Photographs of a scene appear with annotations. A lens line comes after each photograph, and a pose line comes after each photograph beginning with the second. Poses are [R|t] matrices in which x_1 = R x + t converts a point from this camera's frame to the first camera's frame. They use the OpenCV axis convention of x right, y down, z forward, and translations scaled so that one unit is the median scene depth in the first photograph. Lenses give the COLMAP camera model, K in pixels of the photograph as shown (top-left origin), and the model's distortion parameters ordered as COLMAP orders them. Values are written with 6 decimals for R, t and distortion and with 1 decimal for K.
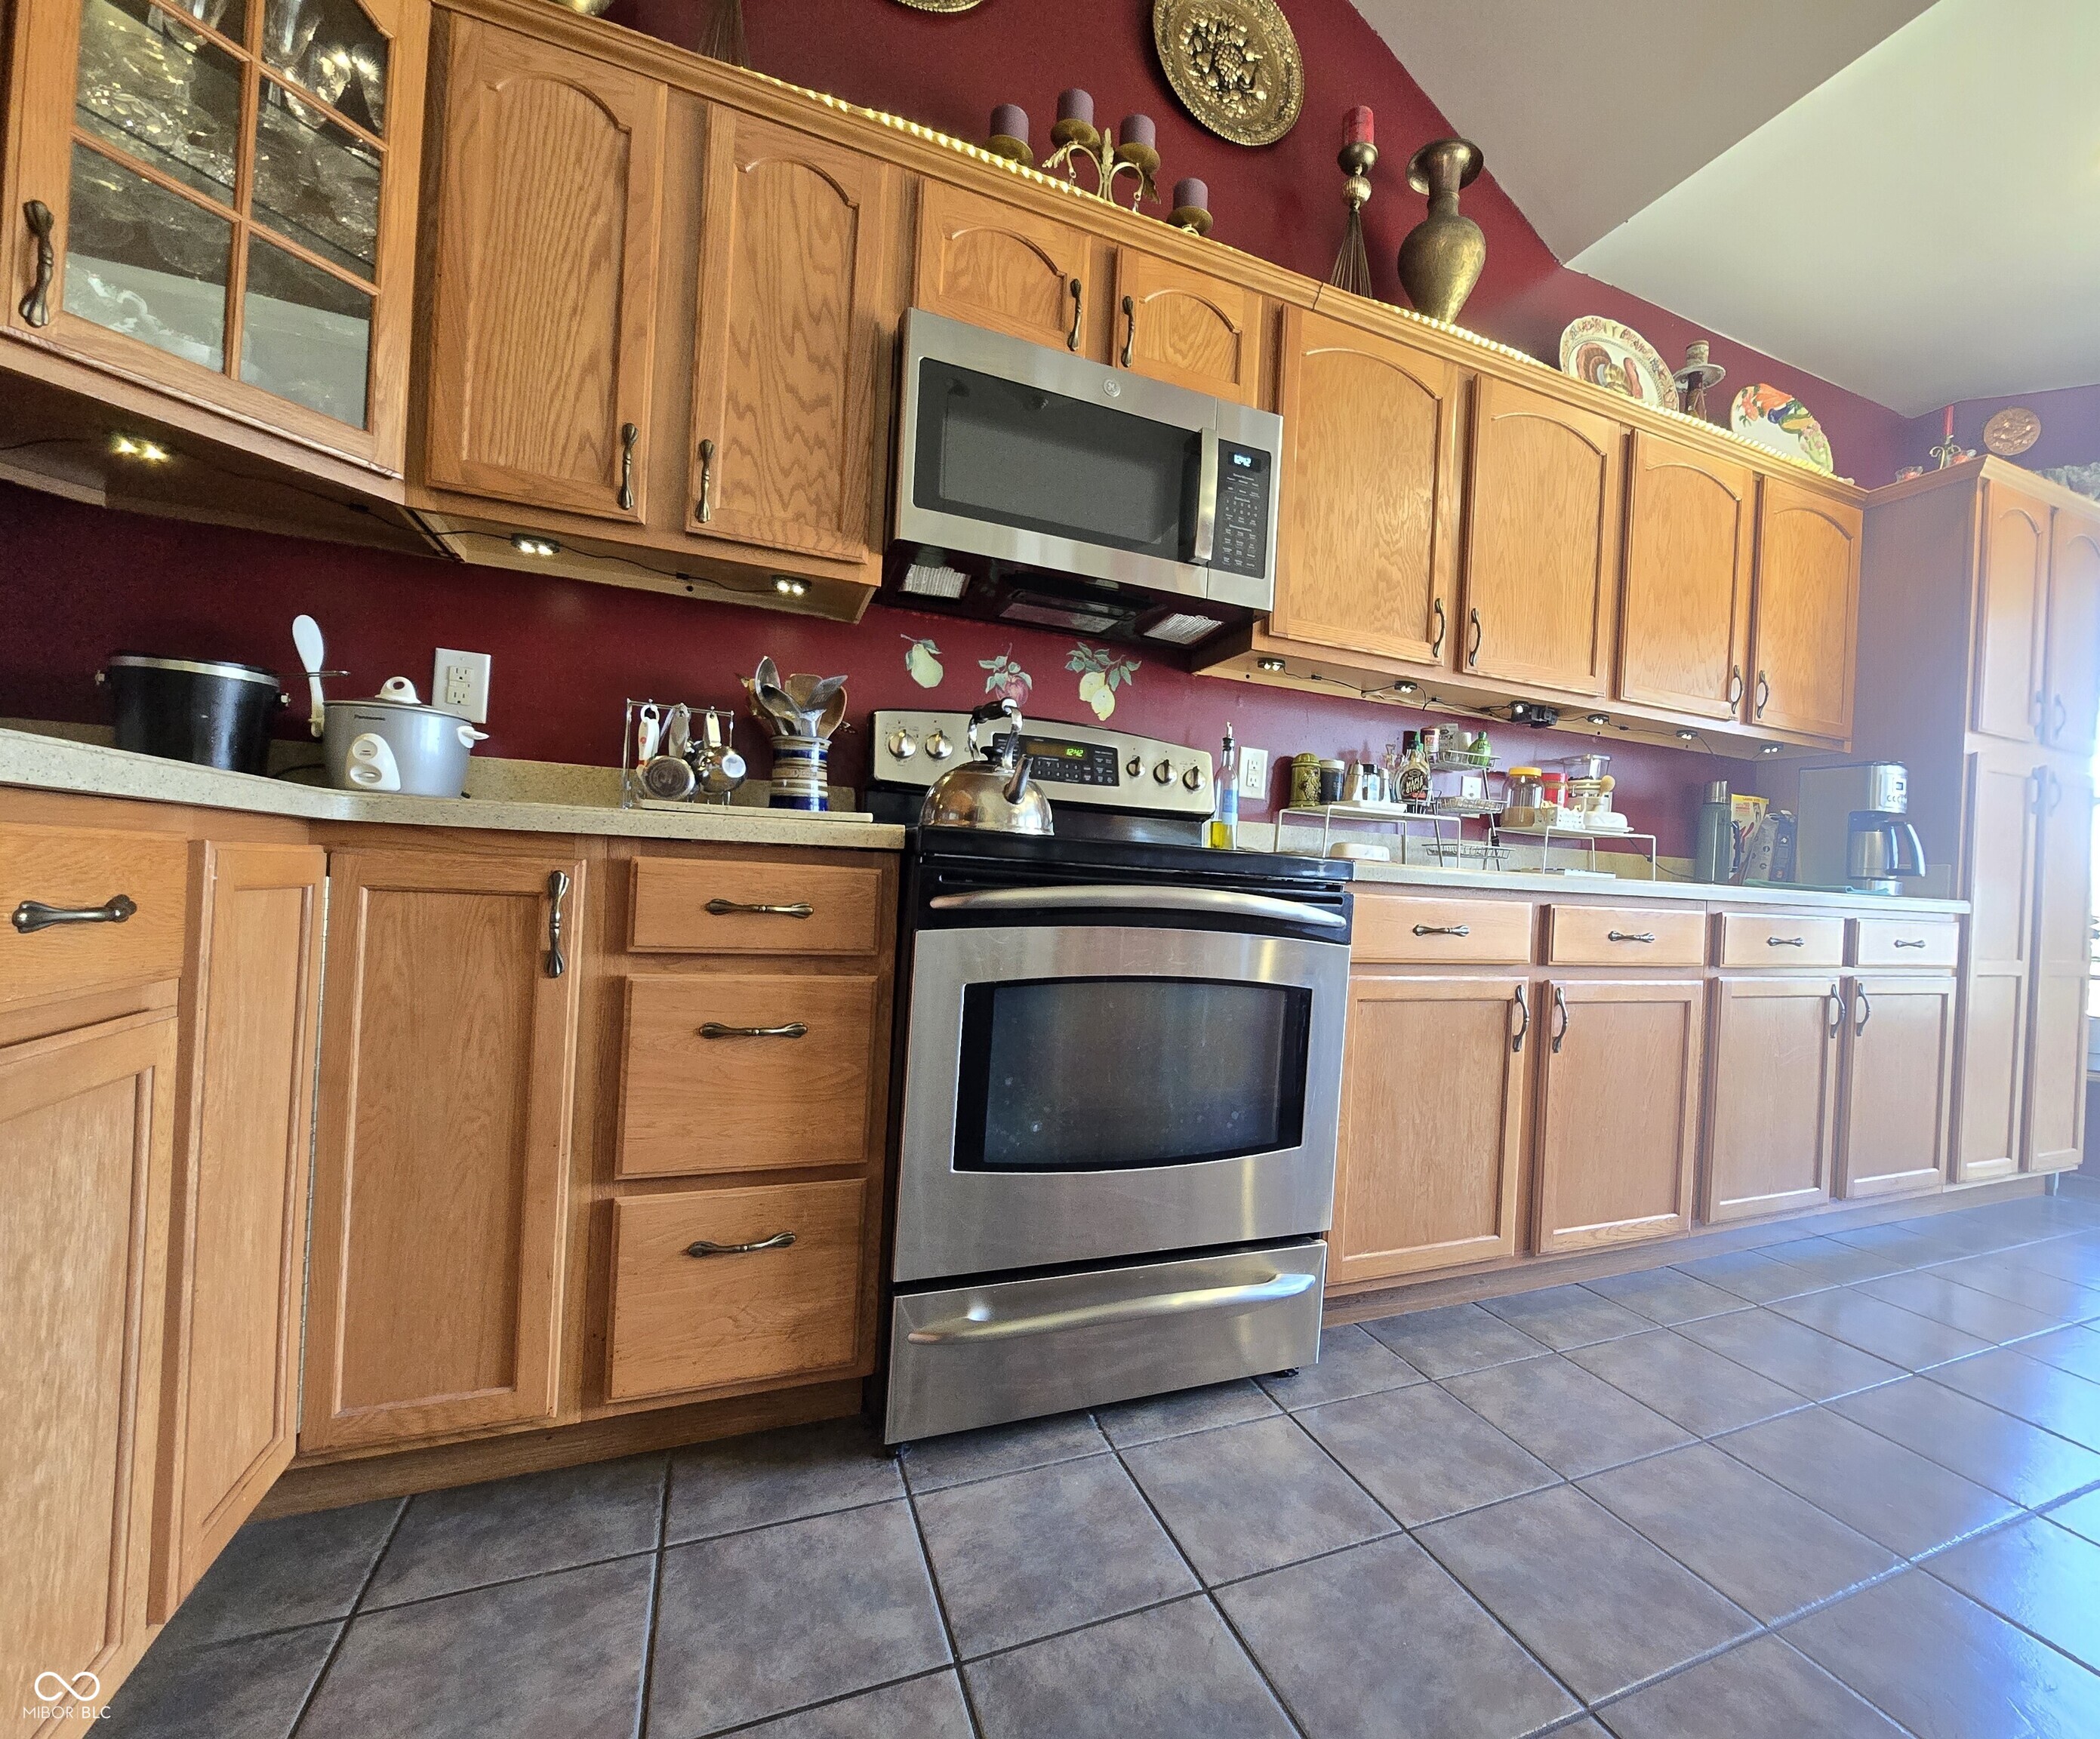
lens RADIAL K [[1064.9, 0, 1053.3], [0, 1064.9, 853.8], [0, 0, 1]] dist [0.001560, 0.000516]
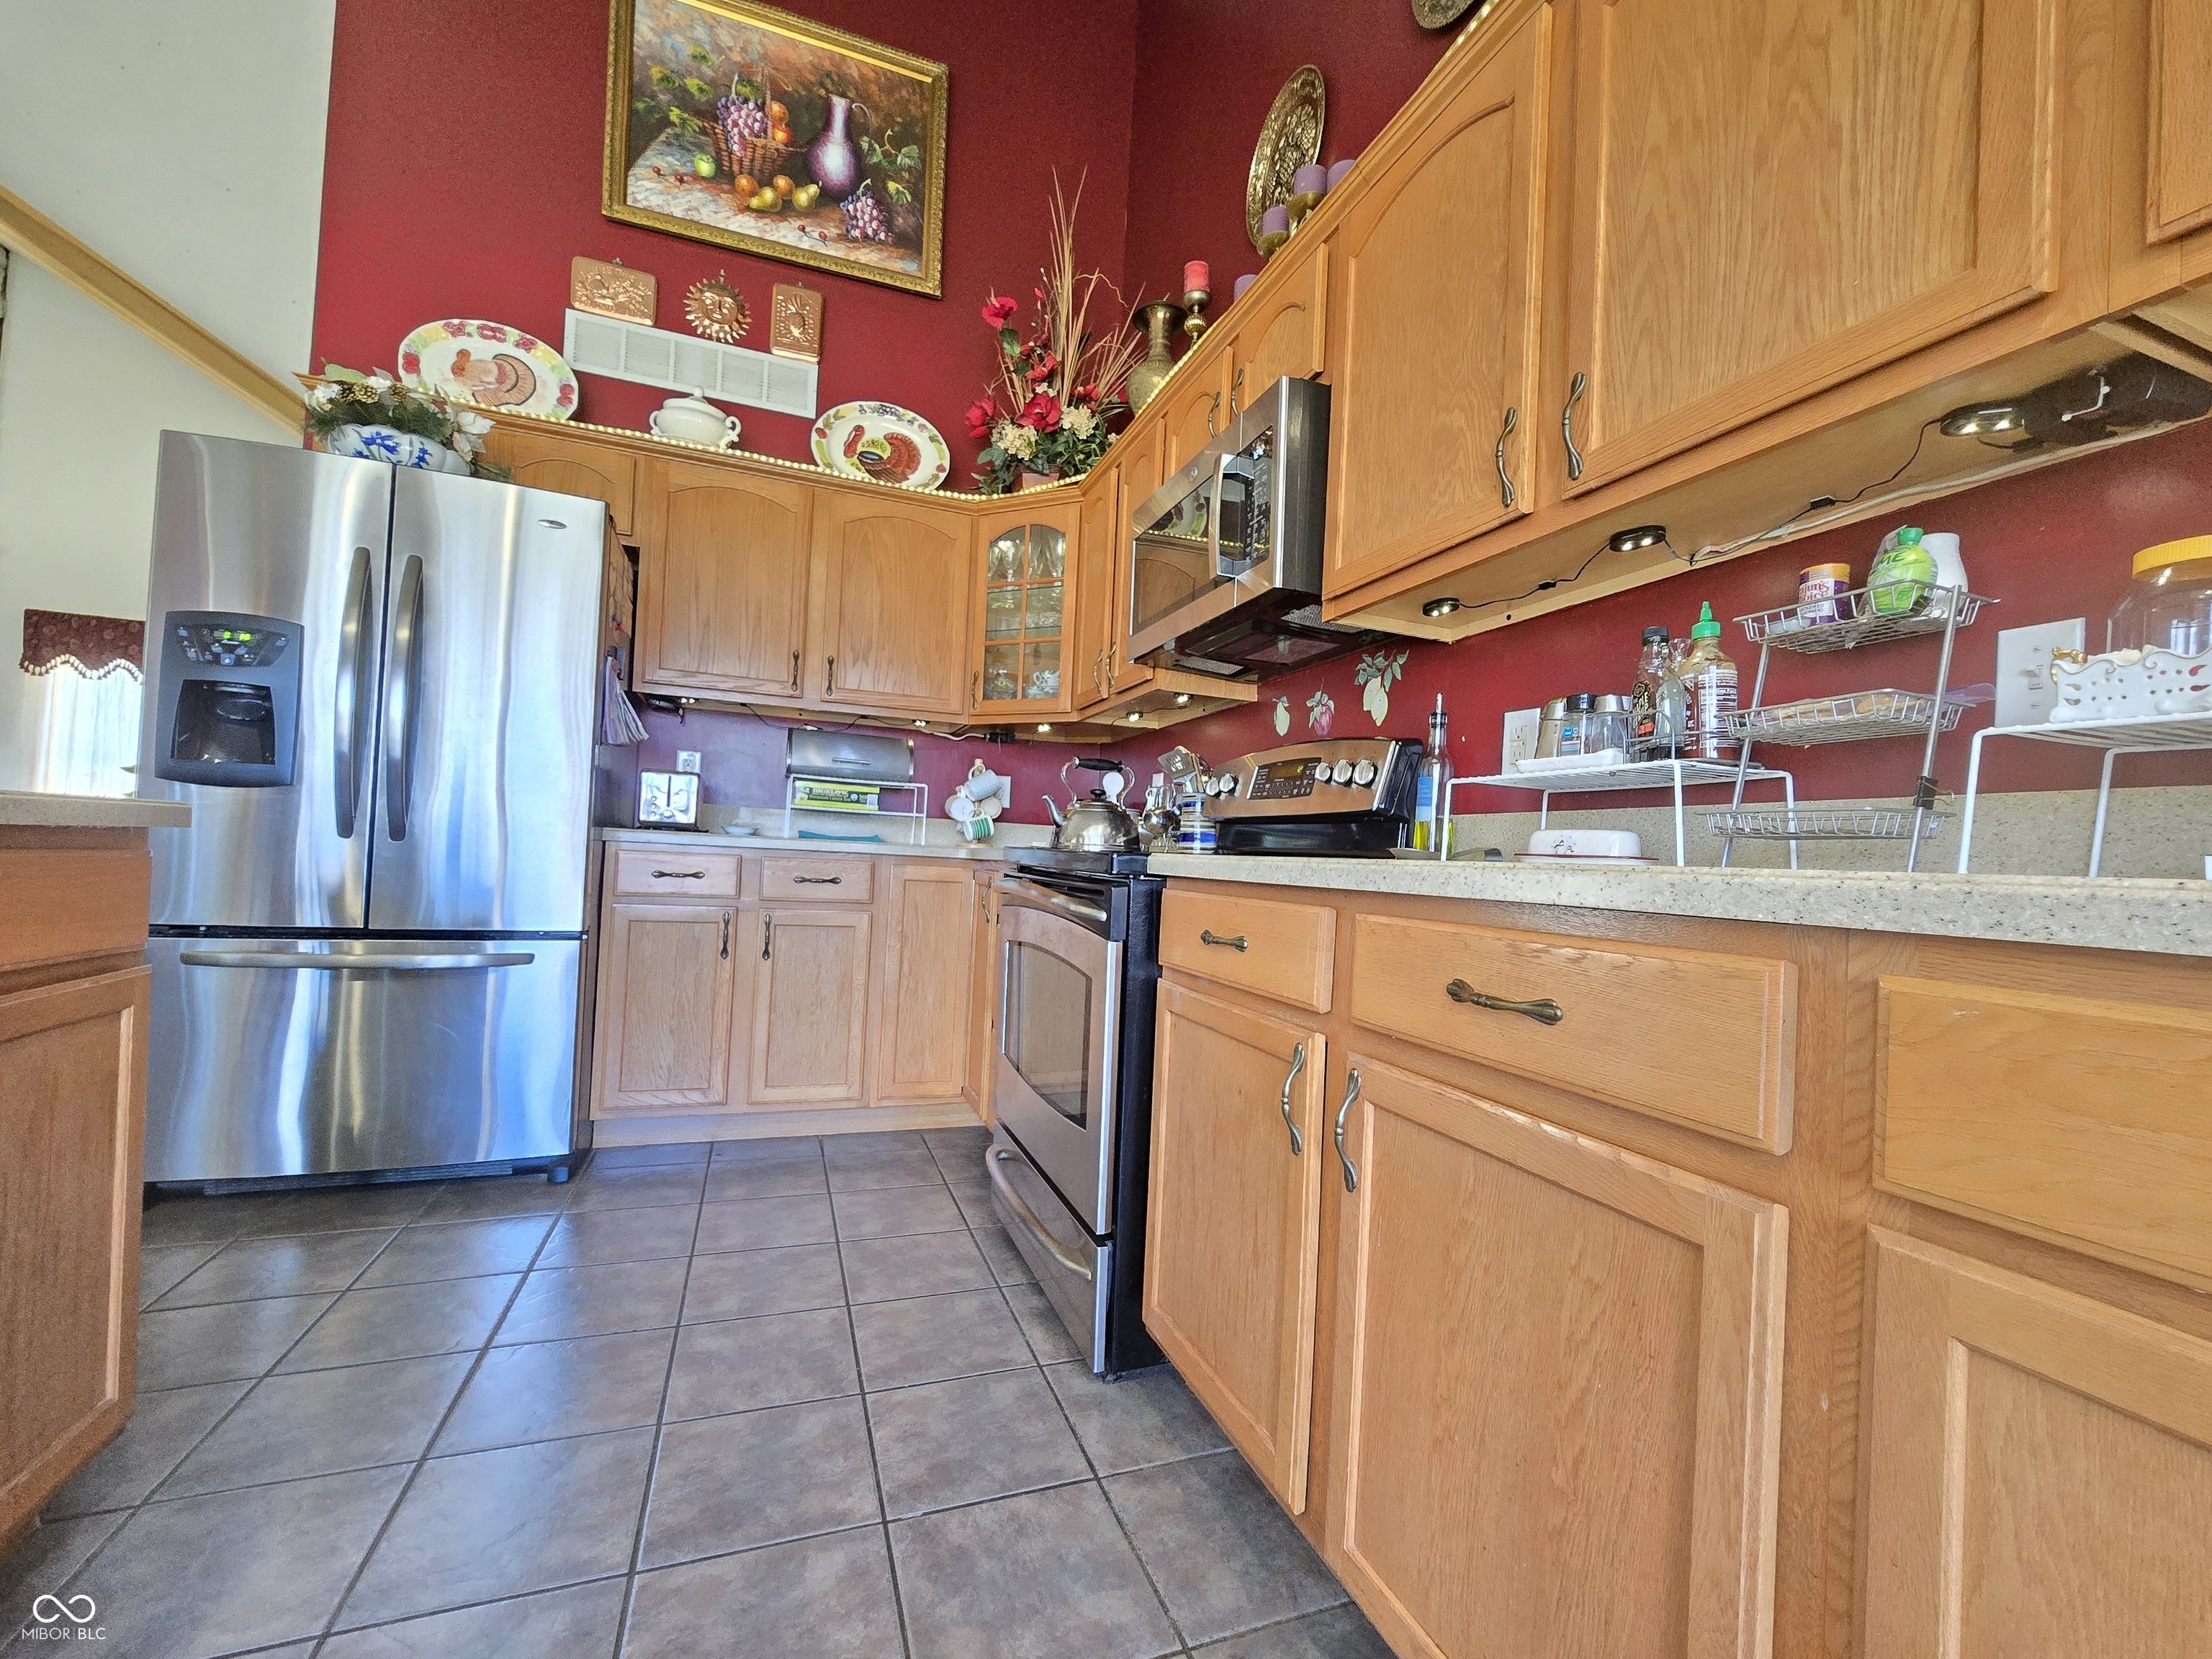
lens RADIAL K [[904.5, 0, 1103.7], [0, 904.5, 844.7], [0, 0, 1]] dist [-0.006717, 0.000928]
pose [[-0.070435, -0.078746, -0.994403, 0.920074], [-0.050561, 0.995880, -0.075282, 0.056431], [0.996234, 0.044975, -0.074126, 0.885568]]
